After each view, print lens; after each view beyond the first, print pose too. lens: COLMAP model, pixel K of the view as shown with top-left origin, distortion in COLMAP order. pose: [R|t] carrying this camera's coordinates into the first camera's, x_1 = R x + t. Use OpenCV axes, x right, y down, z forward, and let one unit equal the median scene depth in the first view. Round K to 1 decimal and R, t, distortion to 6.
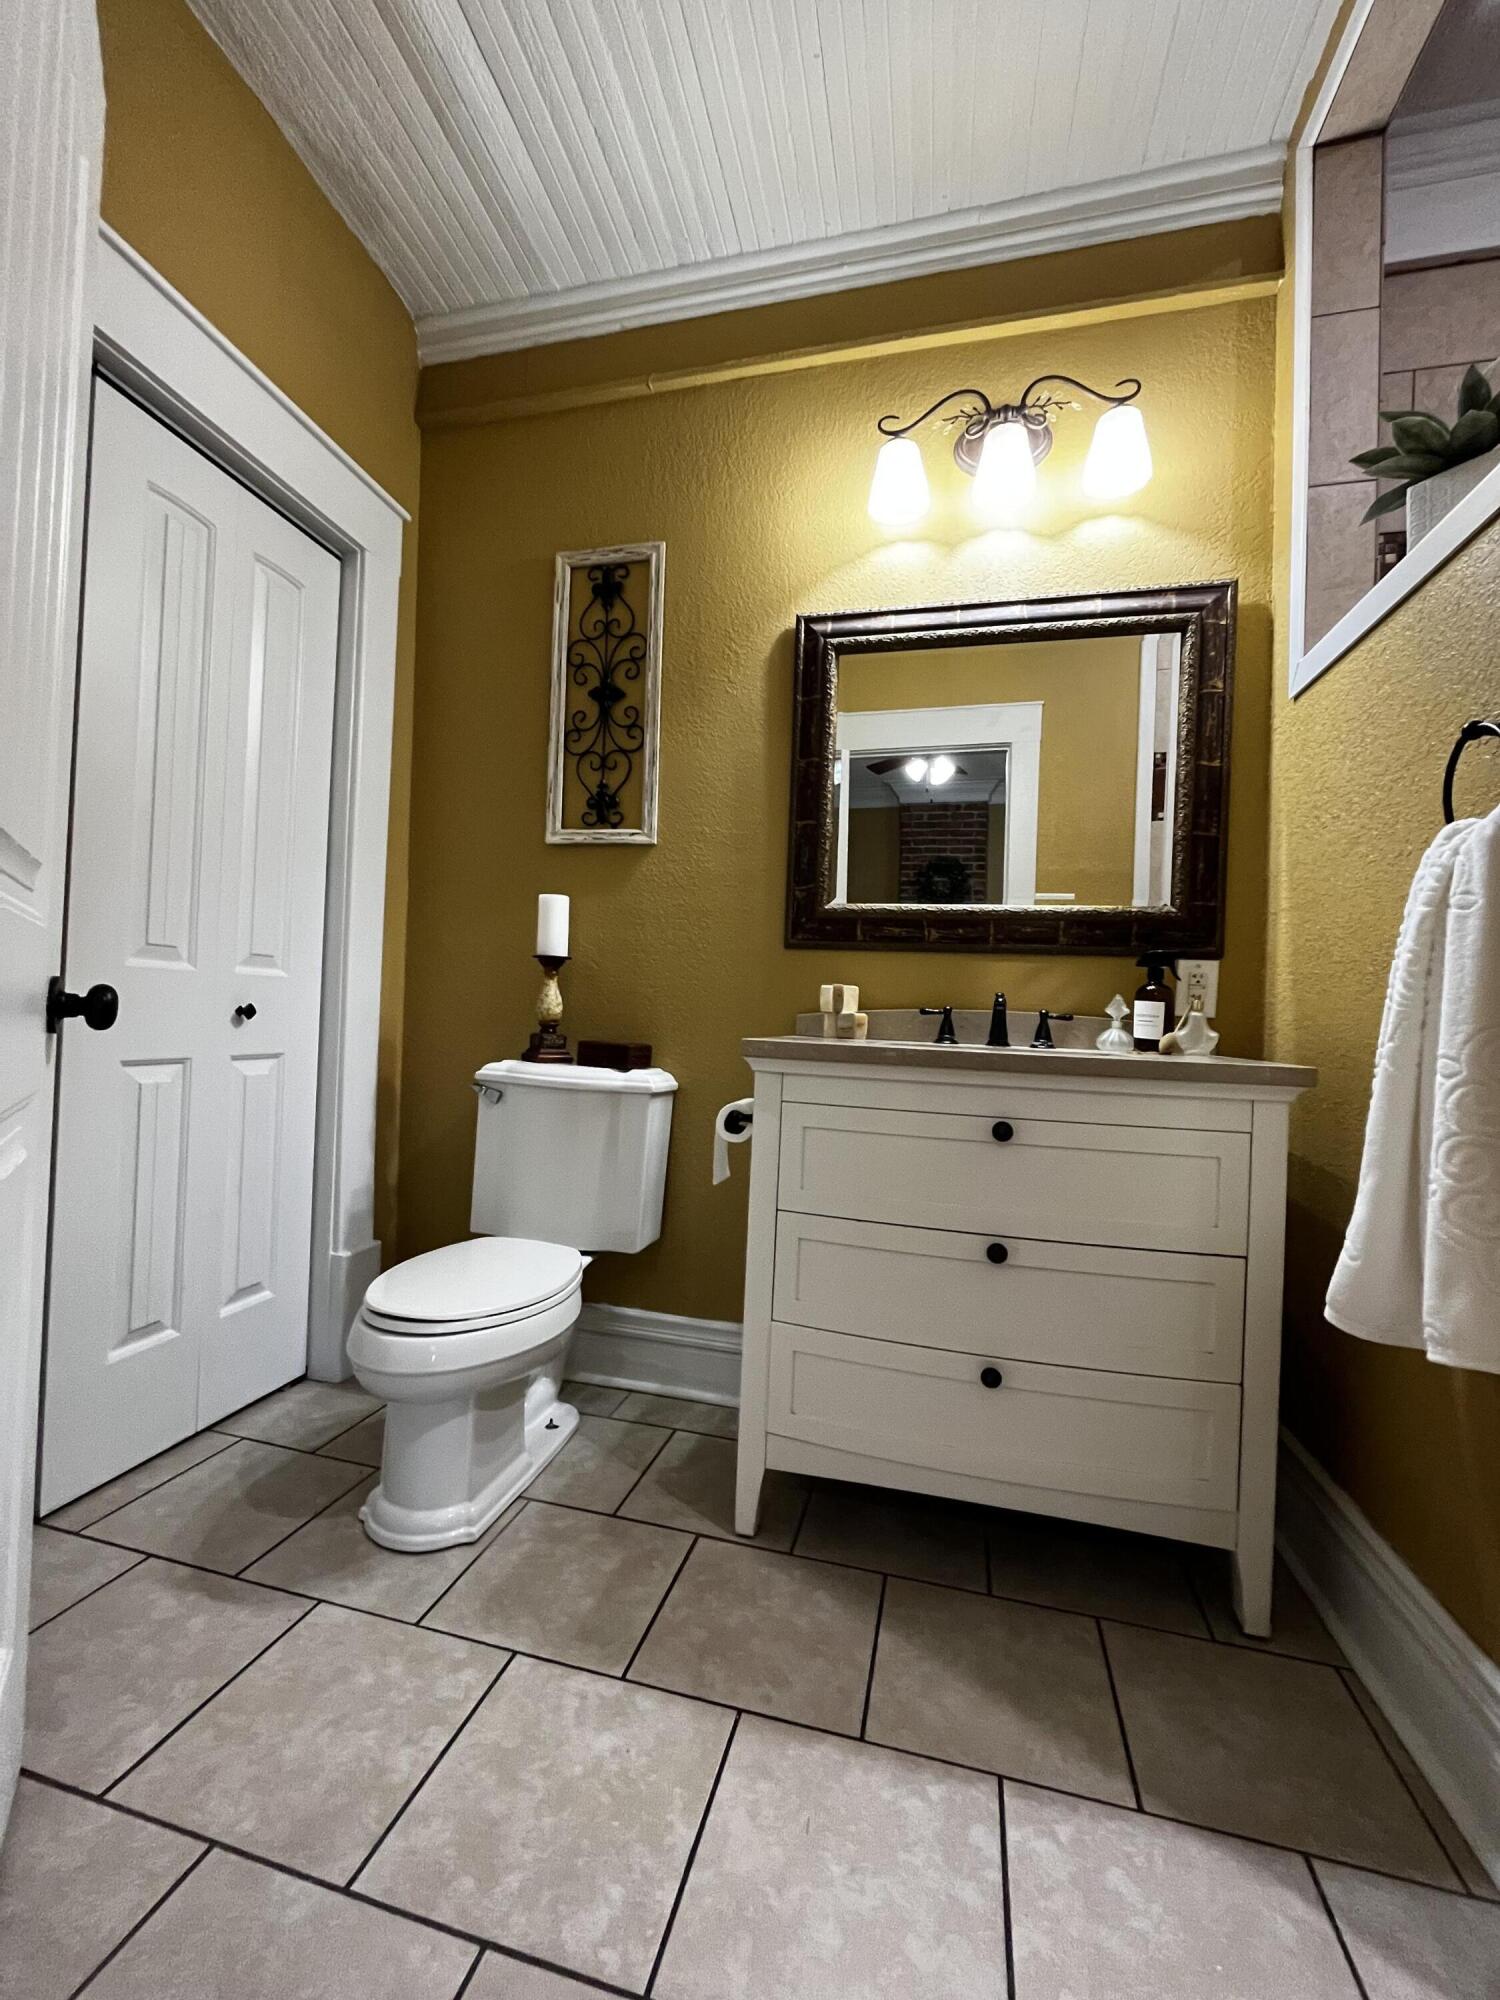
lens RADIAL K [[807.4, 0, 760.1], [0, 807.4, 1003.8], [0, 0, 1]] dist [-0.003078, -0.000173]
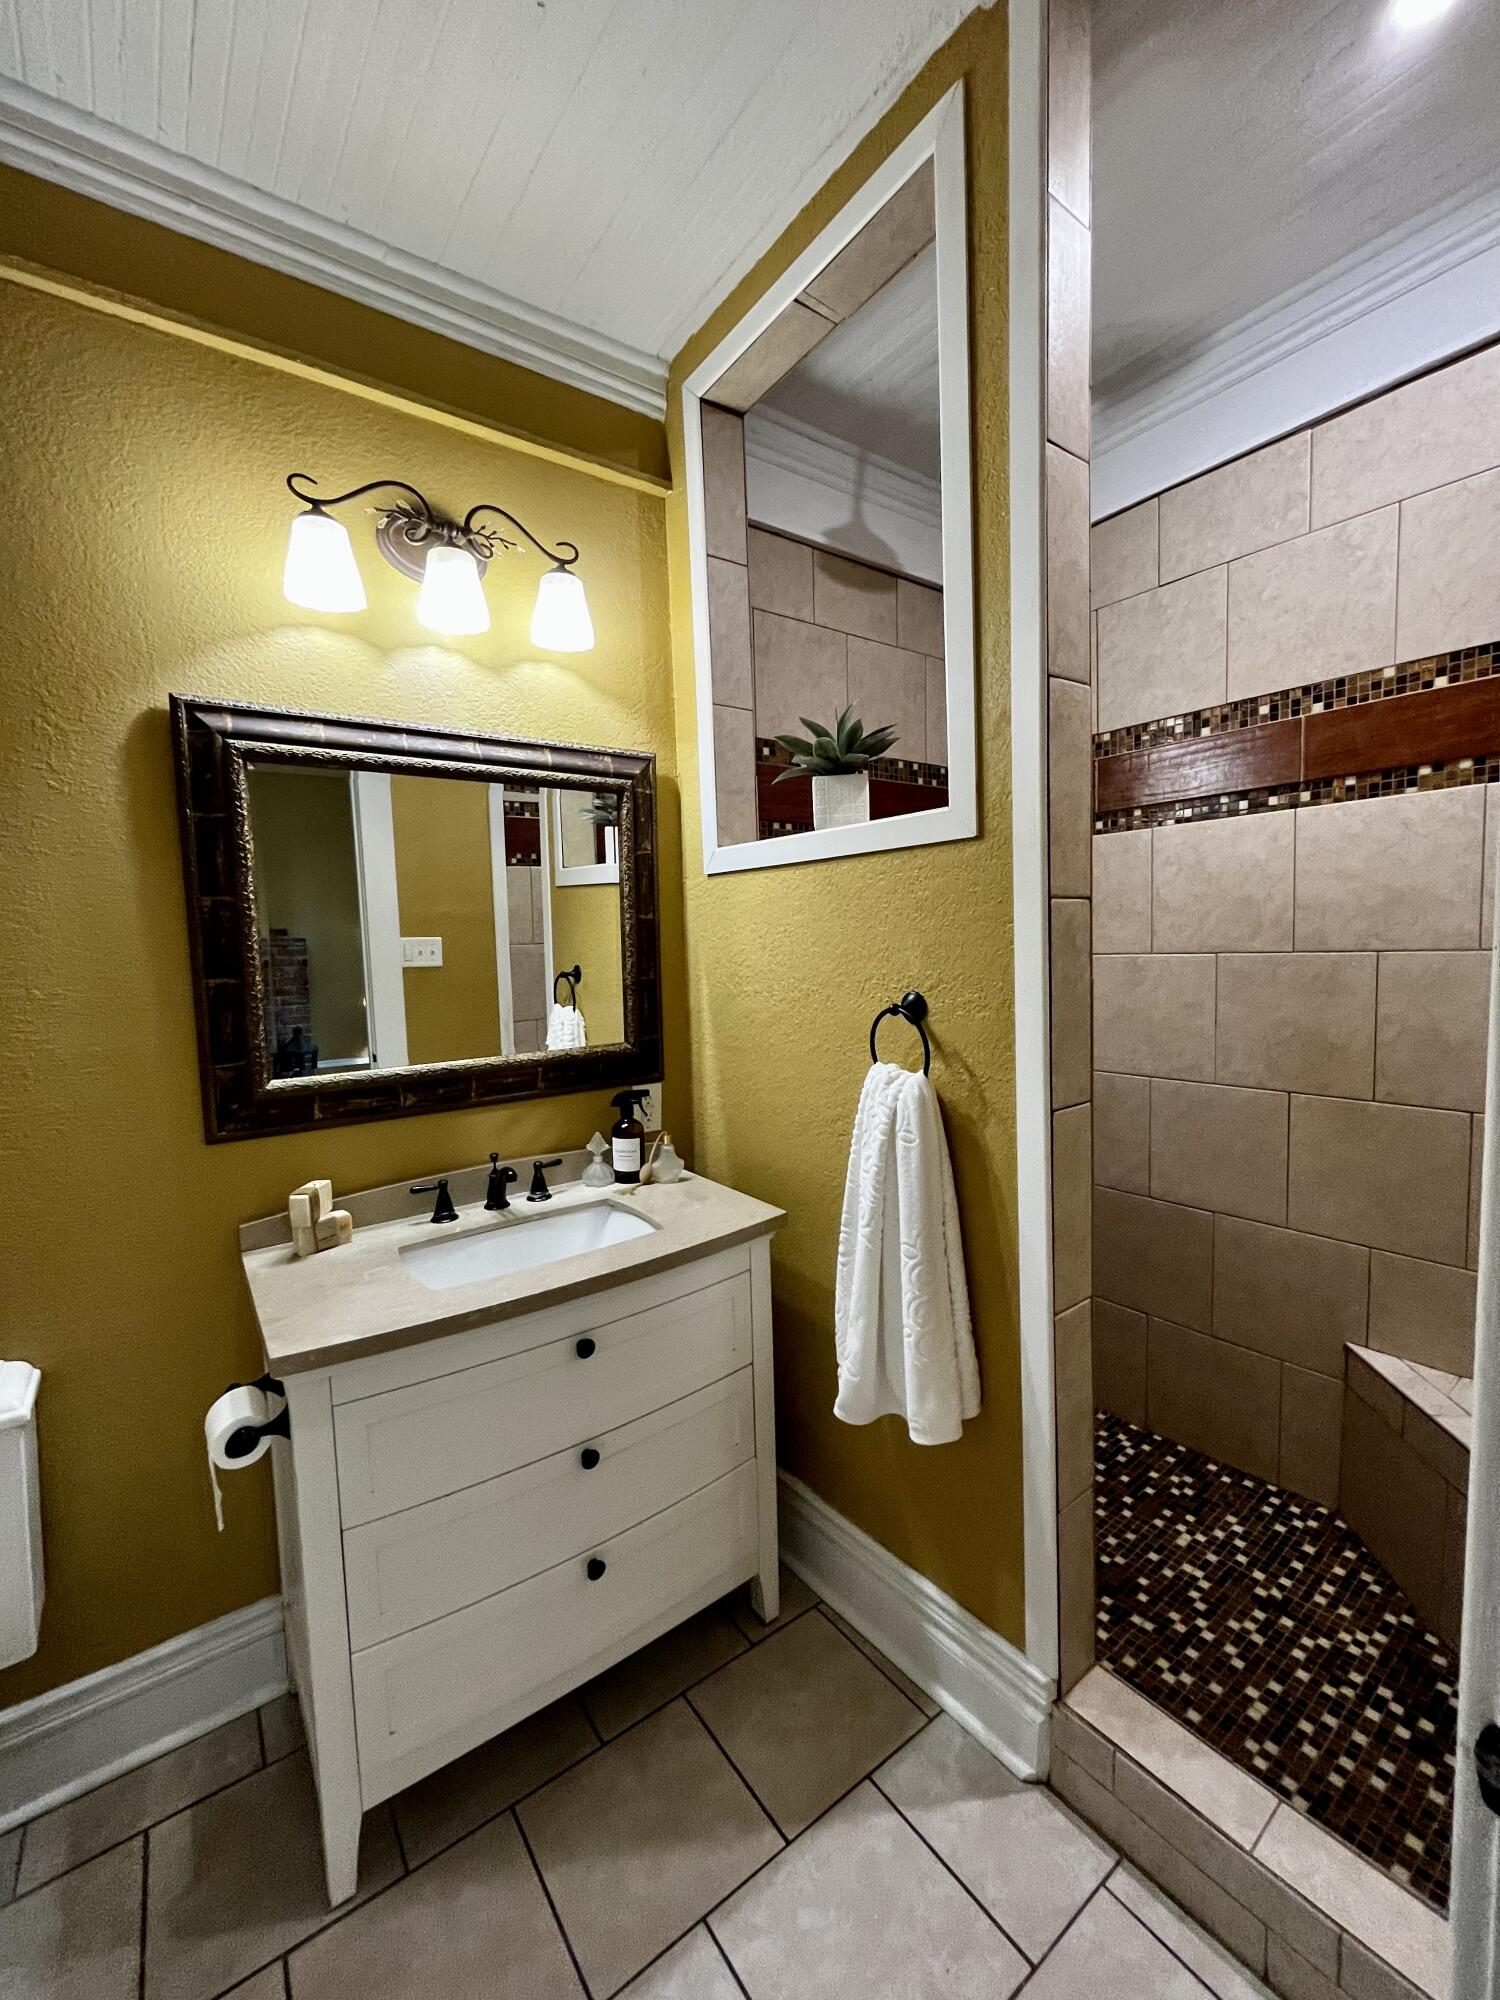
lens RADIAL K [[807.4, 0, 760.1], [0, 807.4, 1003.8], [0, 0, 1]] dist [-0.003078, -0.000173]
pose [[0.636825, -0.122991, 0.761135, -0.227328], [0.044248, 0.991398, 0.123177, -0.309024], [-0.769738, -0.044763, 0.636789, 0.139268]]
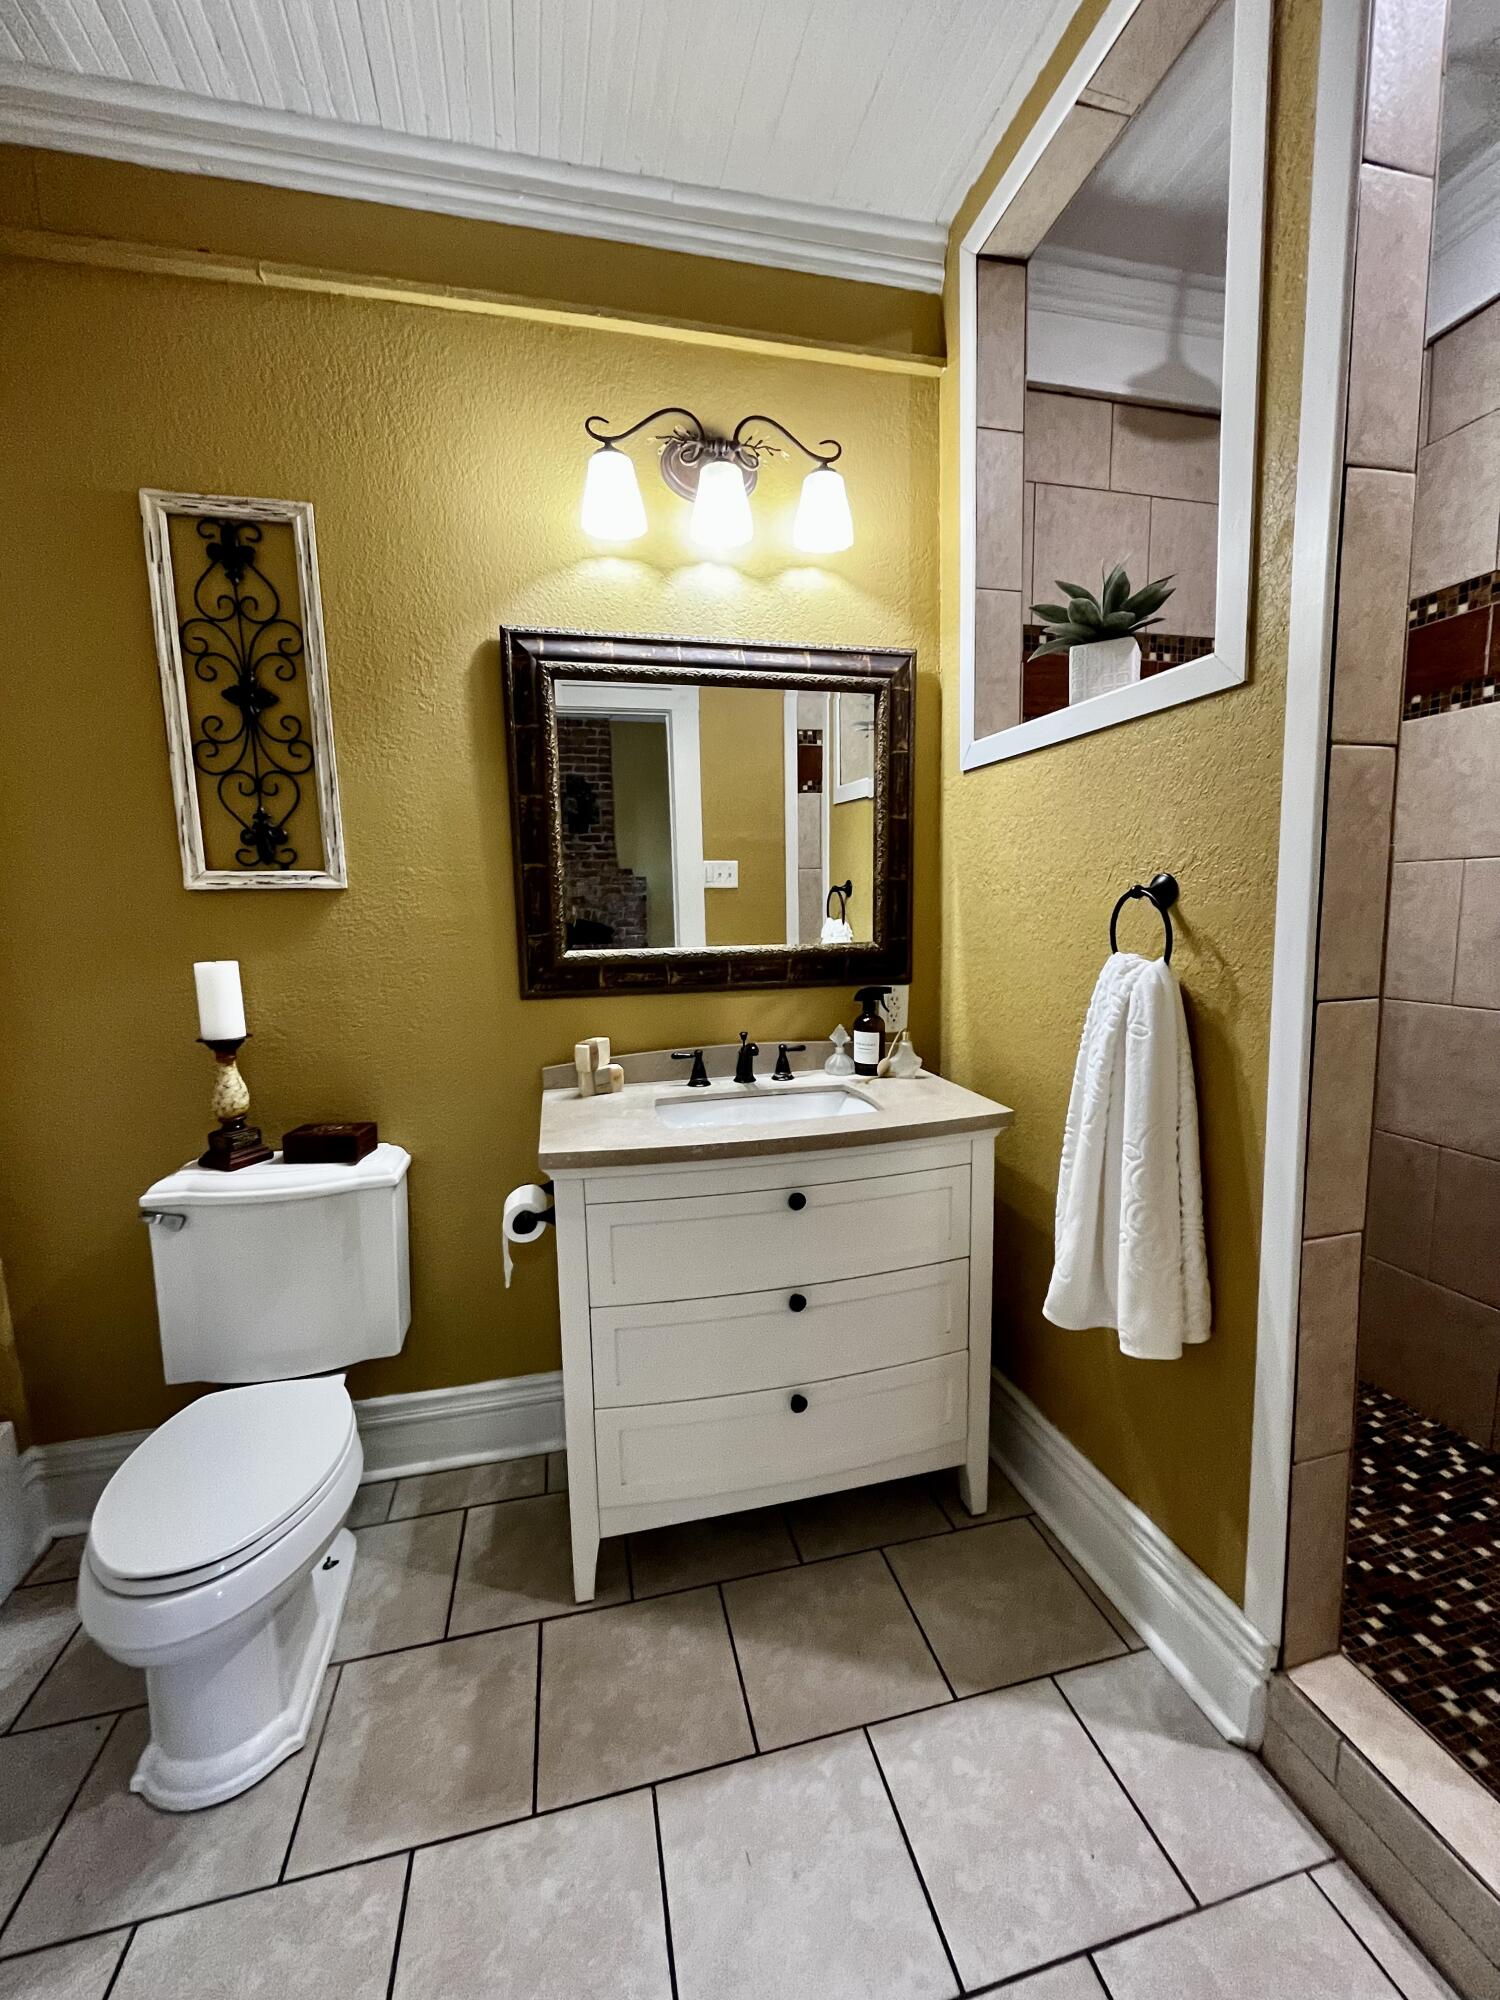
lens RADIAL K [[807.4, 0, 760.1], [0, 807.4, 1003.8], [0, 0, 1]] dist [-0.003078, -0.000173]
pose [[0.882988, -0.117521, 0.454447, -0.173280], [0.049504, 0.986067, 0.158812, -0.227520], [-0.466779, -0.117732, 0.876503, 0.051444]]
